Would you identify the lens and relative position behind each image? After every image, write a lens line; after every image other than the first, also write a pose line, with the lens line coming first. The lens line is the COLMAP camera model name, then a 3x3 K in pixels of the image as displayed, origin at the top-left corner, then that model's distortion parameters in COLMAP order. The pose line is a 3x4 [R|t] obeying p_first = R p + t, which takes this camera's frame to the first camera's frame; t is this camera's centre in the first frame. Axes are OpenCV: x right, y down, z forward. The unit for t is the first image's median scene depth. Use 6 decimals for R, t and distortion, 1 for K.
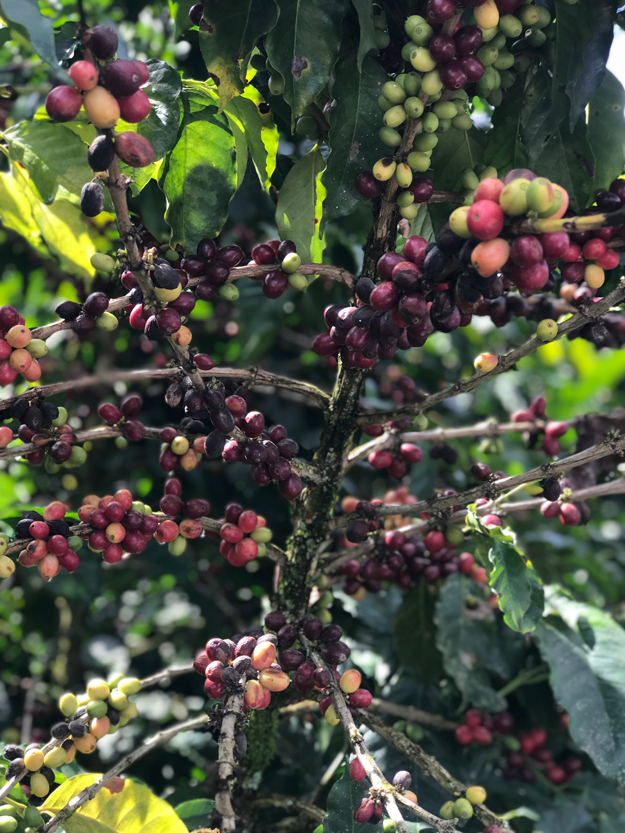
lens RADIAL K [[1381.8, 0, 312.5], [0, 1381.8, 416.5], [0, 0, 1]] dist [0.009278, 0.203863]
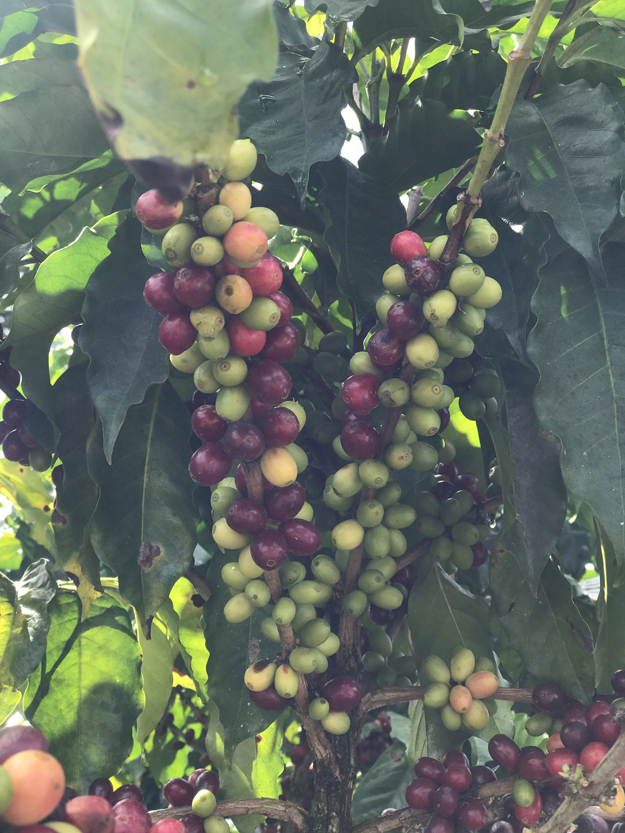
lens RADIAL K [[1409.0, 0, 292.5], [0, 1409.0, 412.9], [0, 0, 1]] dist [-0.022816, 0.631126]
pose [[0.957519, -0.136808, -0.253852, 0.251791], [0.048072, 0.943709, -0.327266, -0.056755], [0.284335, 0.301160, 0.910196, 0.244553]]
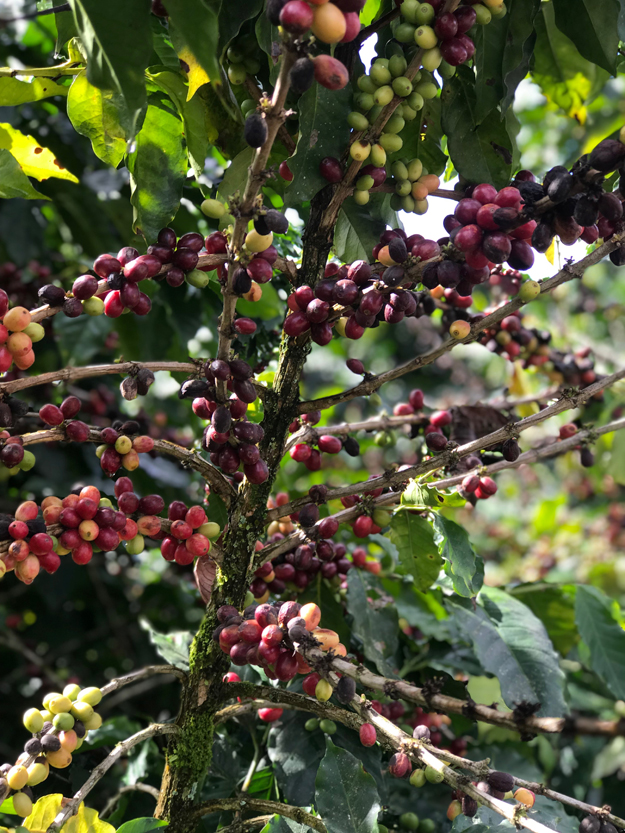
lens RADIAL K [[1409.0, 0, 292.5], [0, 1409.0, 412.9], [0, 0, 1]] dist [-0.022816, 0.631126]
pose [[0.957905, -0.058712, 0.281016, -0.279289], [0.078609, 0.995095, -0.060053, 0.072691], [-0.276112, 0.079616, 0.957822, 0.001705]]
